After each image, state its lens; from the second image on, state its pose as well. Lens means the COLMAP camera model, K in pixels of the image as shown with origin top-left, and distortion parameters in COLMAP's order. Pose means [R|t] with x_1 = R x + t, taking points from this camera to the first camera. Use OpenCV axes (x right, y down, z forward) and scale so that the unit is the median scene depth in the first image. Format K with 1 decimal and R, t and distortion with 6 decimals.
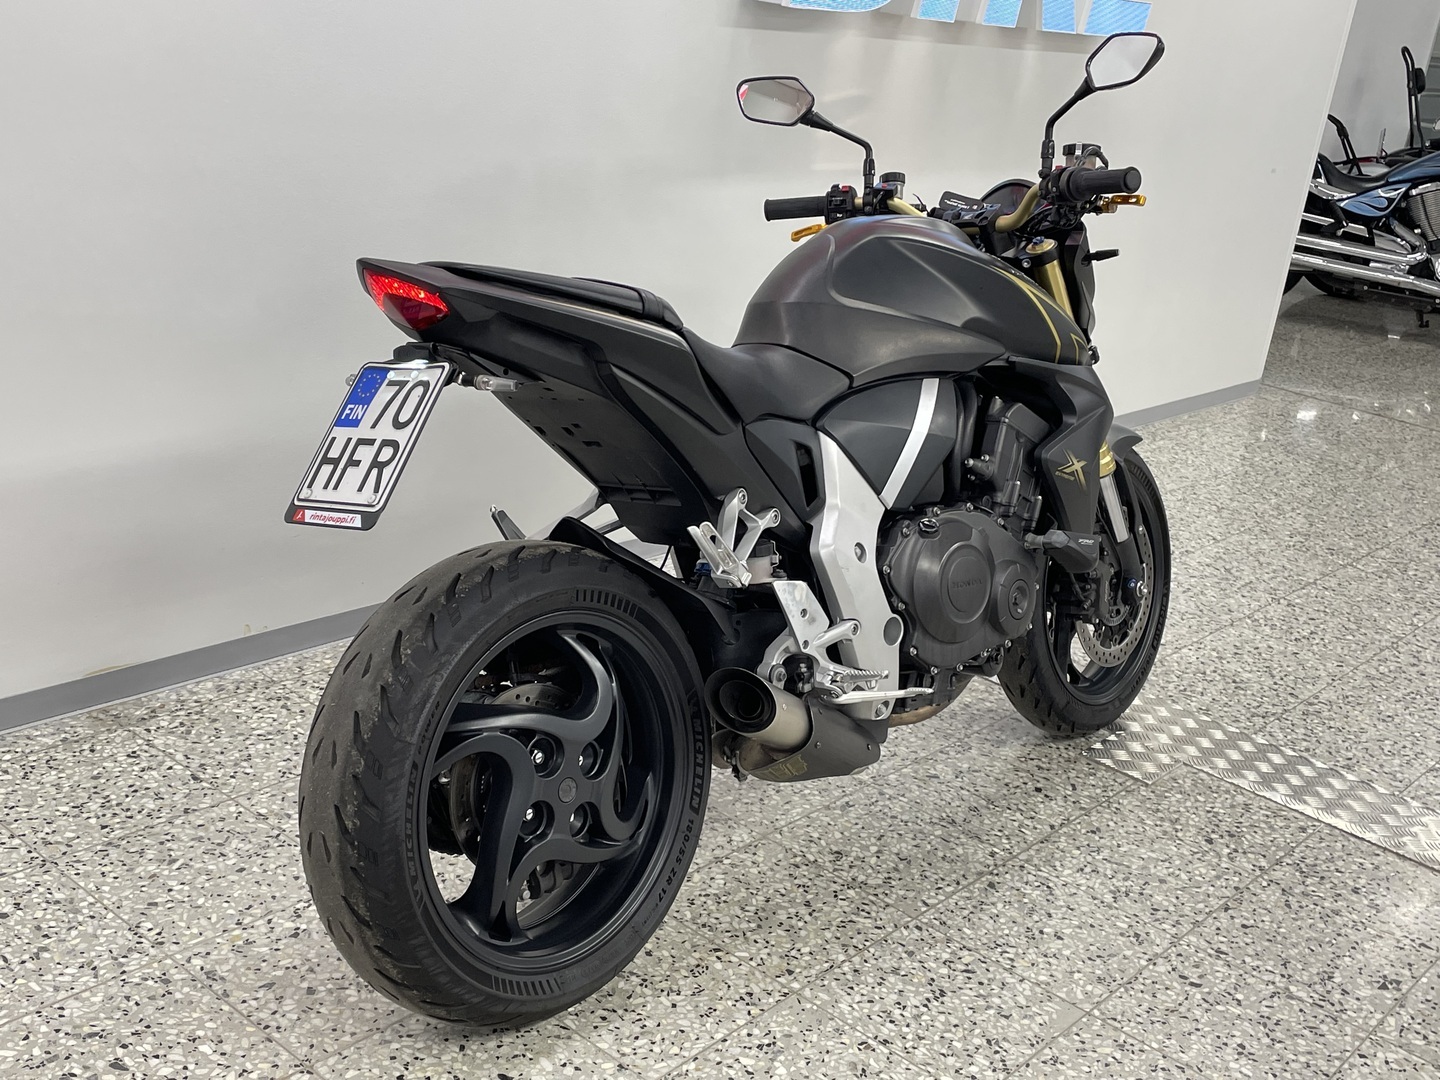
lens RADIAL K [[1675.3, 0, 728.5], [0, 1675.3, 541.7], [0, 0, 1]] dist [0.050534, 0.000000]
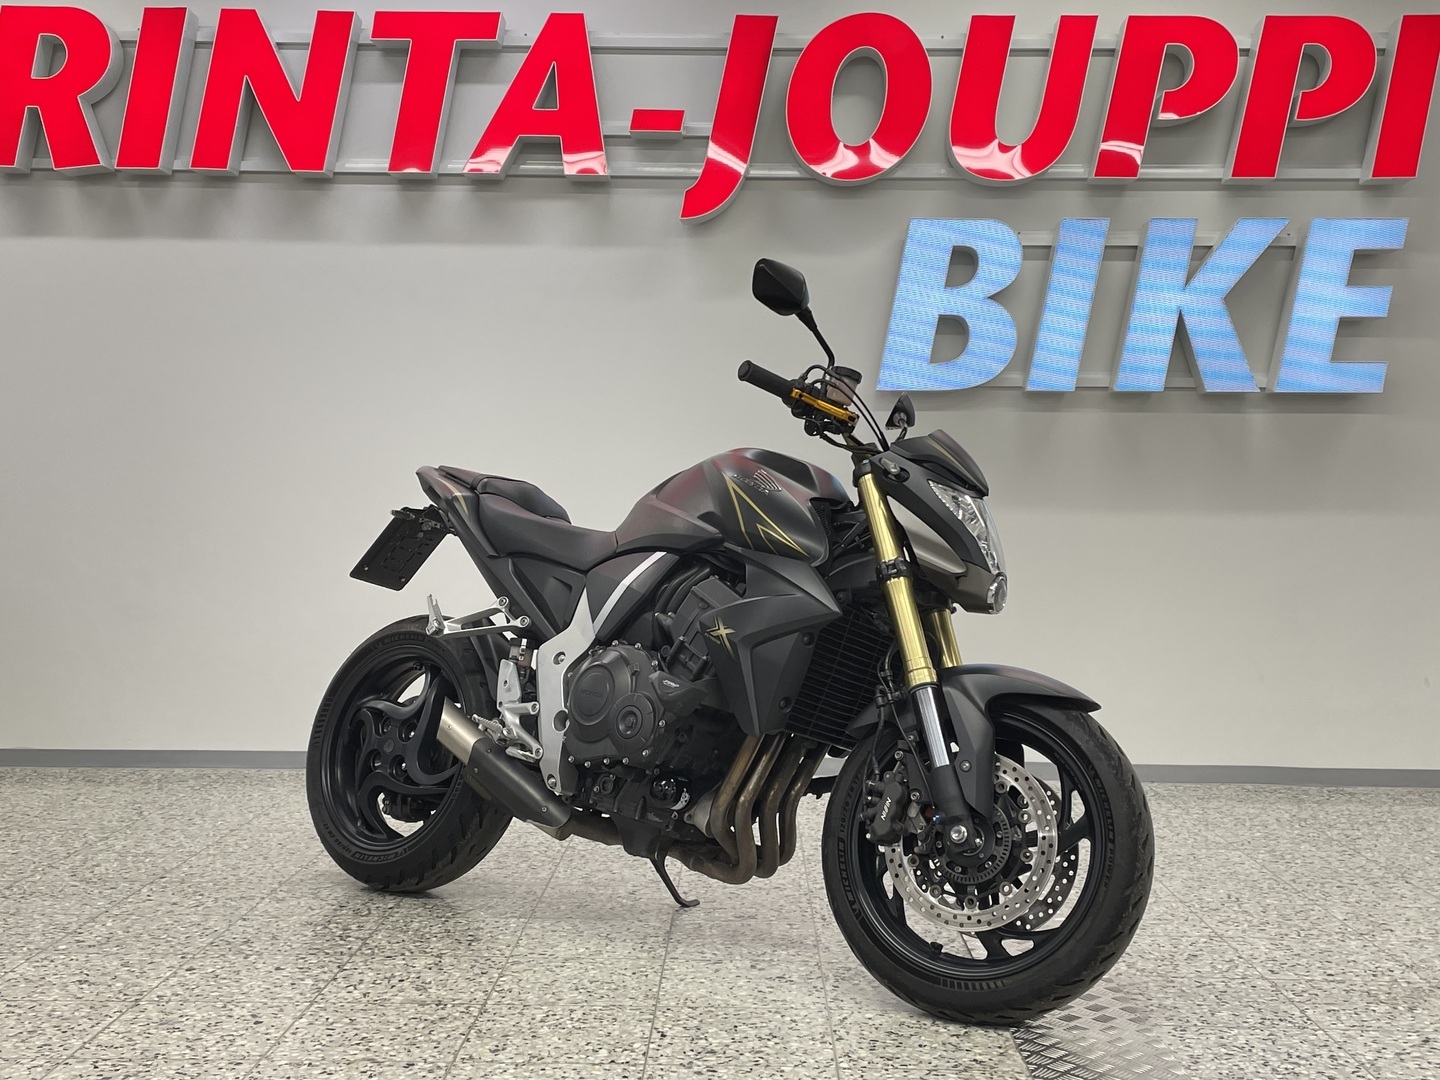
lens RADIAL K [[1675.3, 0, 714.2], [0, 1675.3, 542.4], [0, 0, 1]] dist [0.050534, 0.000000]
pose [[0.070282, -0.105134, -0.991971, 1.423040], [-0.341304, 0.931878, -0.122947, 0.042244], [0.937322, 0.347204, 0.029611, 0.998816]]
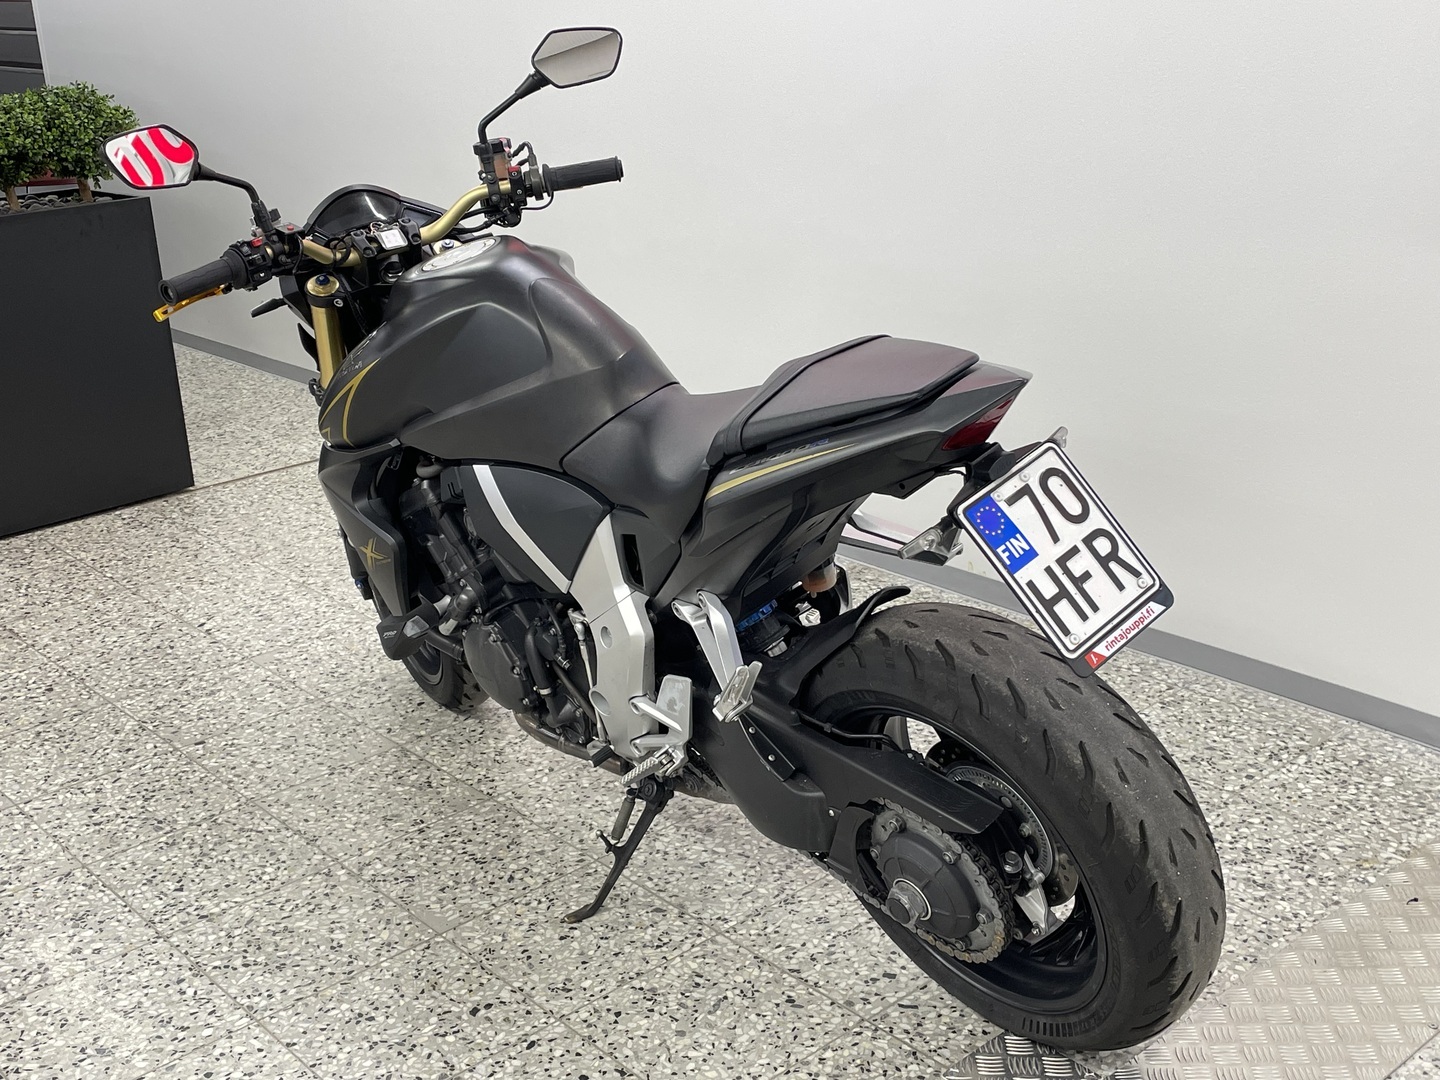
lens RADIAL K [[1696.5, 0, 697.8], [0, 1696.5, 532.5], [0, 0, 1]] dist [0.059786, 0.000000]
pose [[-0.152303, 0.204825, -0.966877, 1.099230], [-0.313063, 0.917916, 0.243767, -0.247091], [0.937441, 0.339820, -0.075678, 1.077635]]
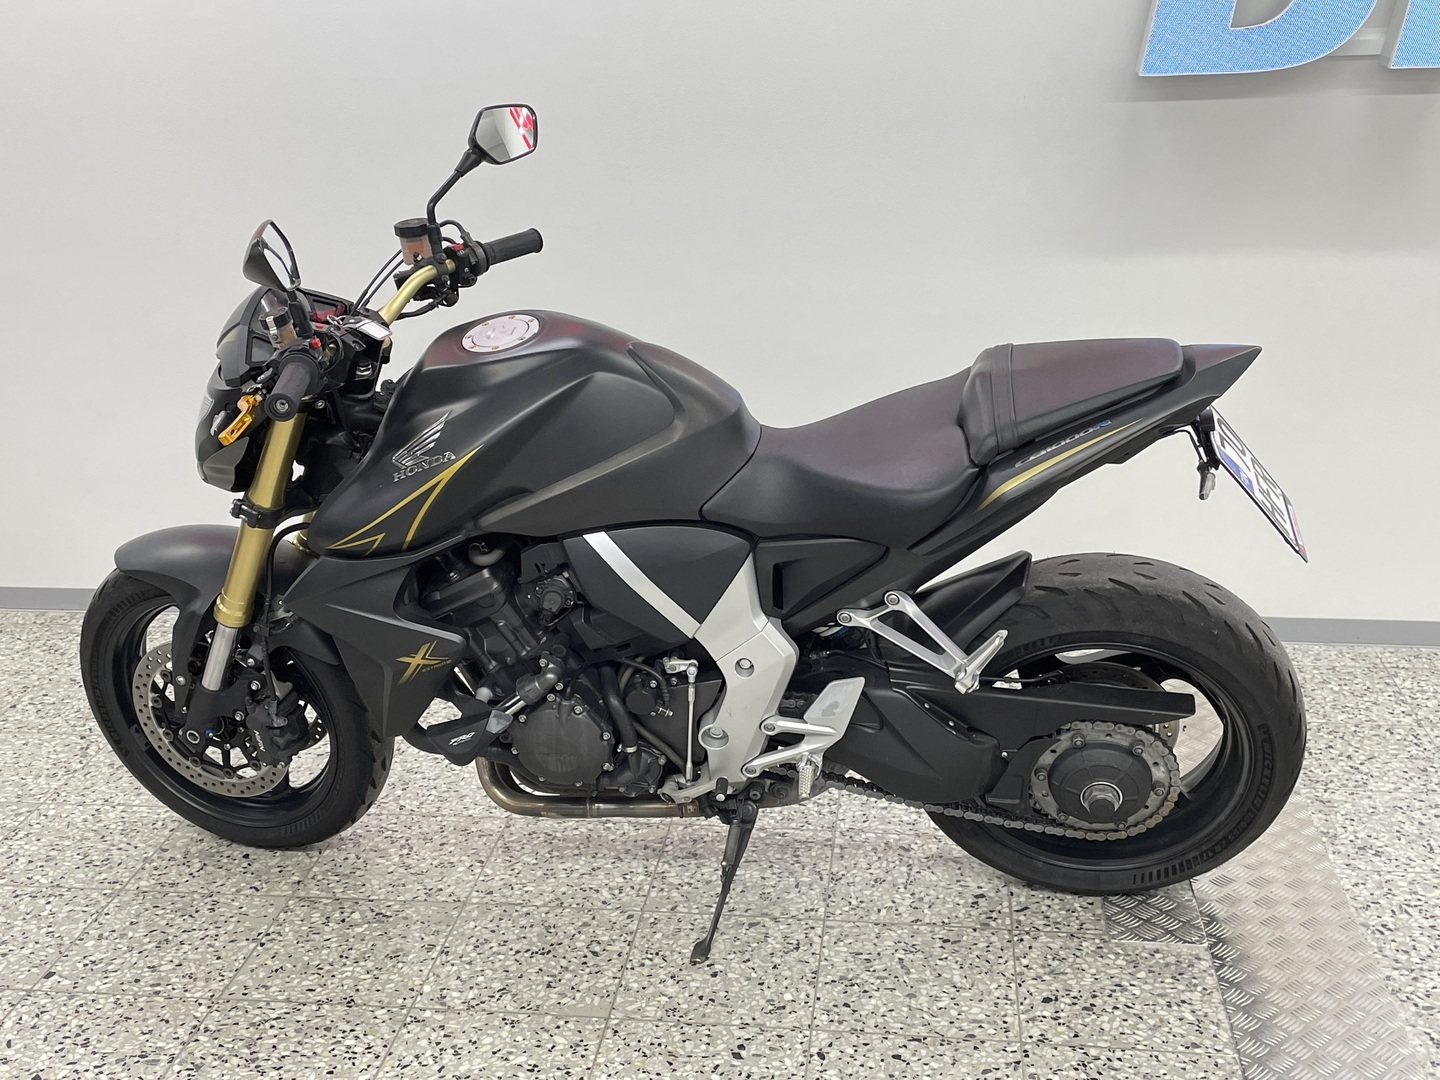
lens RADIAL K [[1696.5, 0, 713.2], [0, 1696.5, 517.7], [0, 0, 1]] dist [0.059786, 0.000000]
pose [[0.534638, 0.112563, -0.837551, 1.021903], [-0.193964, 0.980976, 0.008024, -0.039704], [0.822521, 0.158164, 0.546300, 0.407665]]
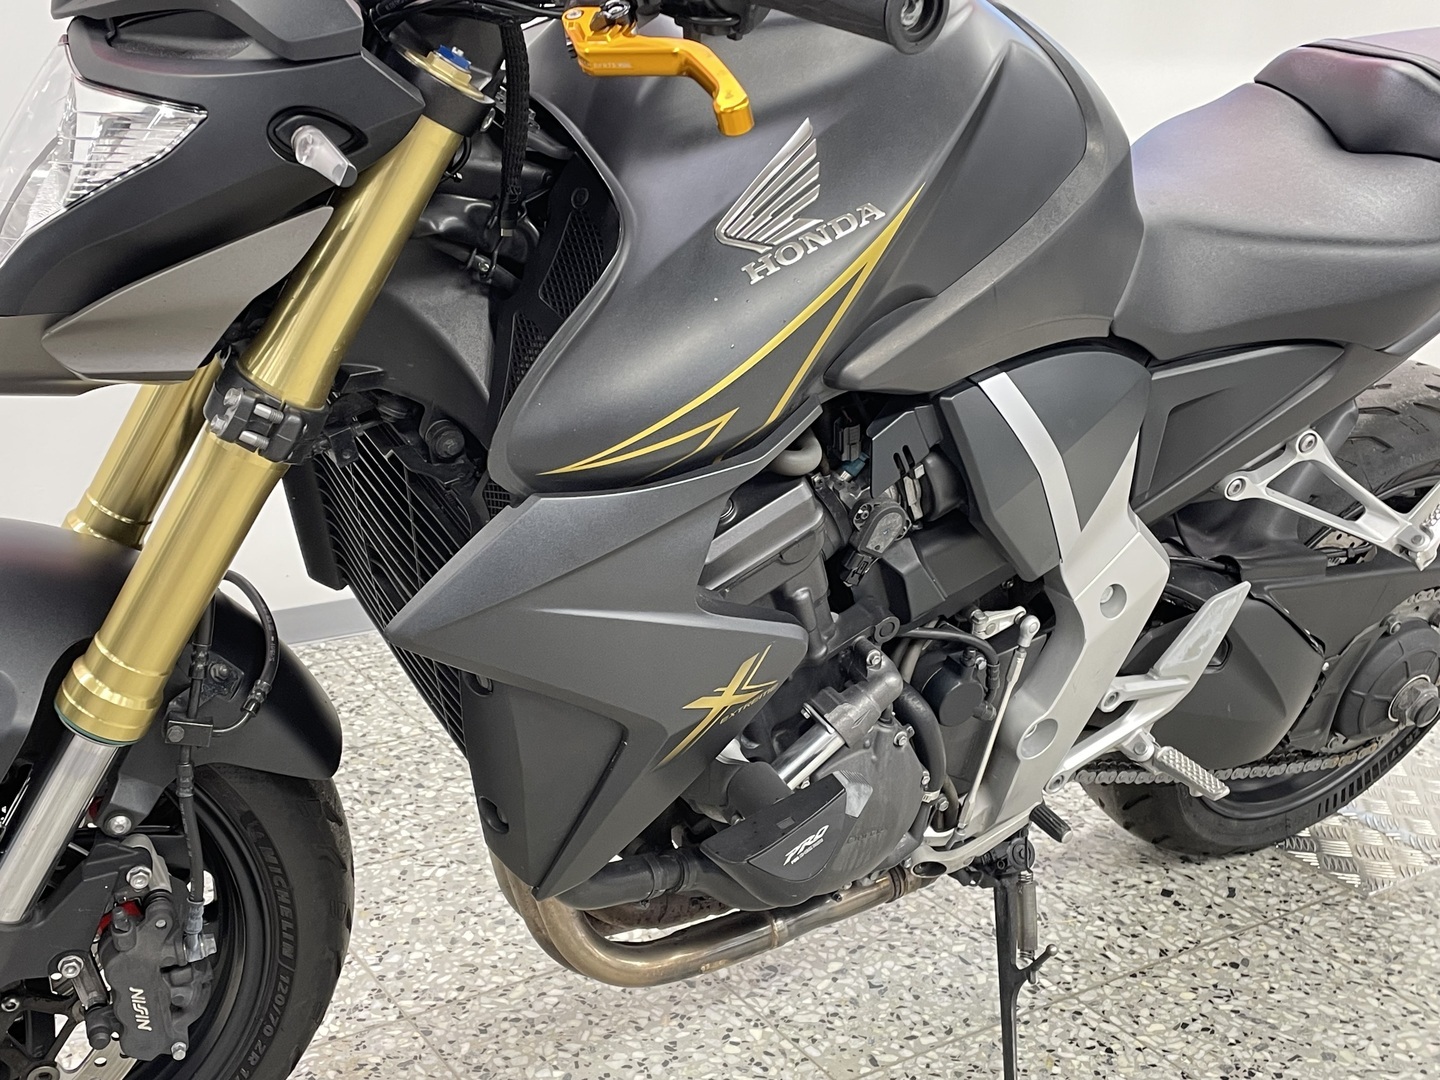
lens RADIAL K [[1696.5, 0, 704.8], [0, 1696.5, 559.1], [0, 0, 1]] dist [0.059786, 0.000000]
pose [[0.955640, -0.004450, -0.294505, 0.247716], [-0.010607, 0.998717, -0.049511, 0.066548], [0.294348, 0.050438, 0.954367, 0.392335]]
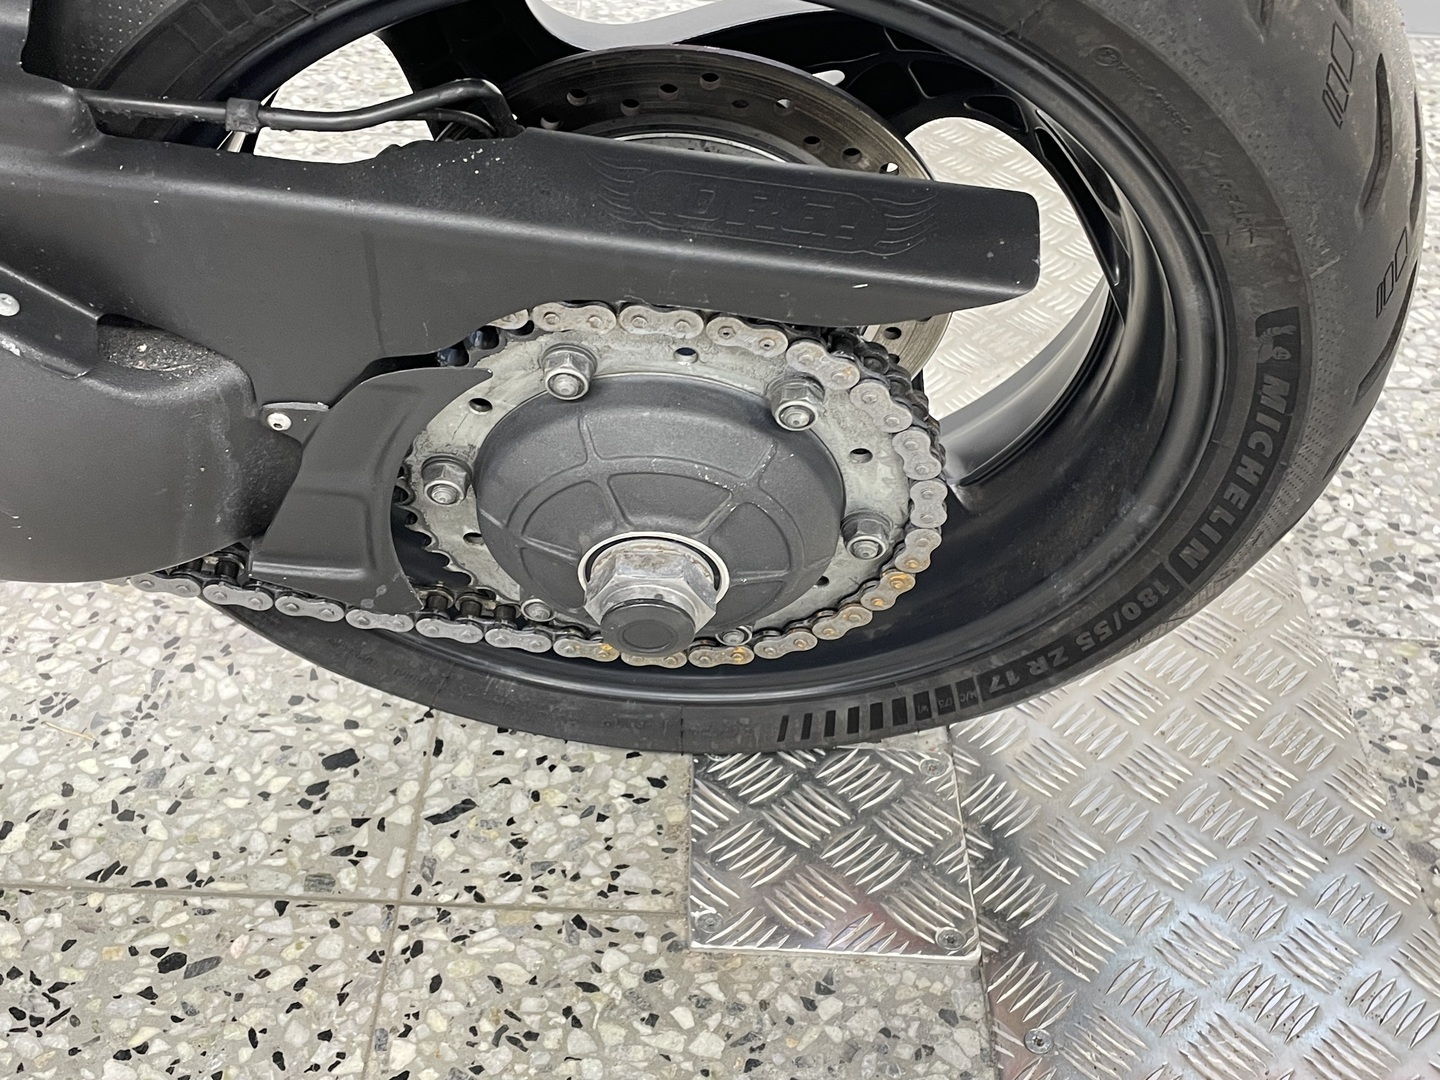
lens RADIAL K [[1696.5, 0, 693.3], [0, 1696.5, 550.1], [0, 0, 1]] dist [0.059786, 0.000000]
pose [[0.628209, 0.397803, -0.668660, 0.499314], [-0.227181, 0.915745, 0.331362, -0.007702], [0.744138, -0.056257, 0.665652, 1.001119]]
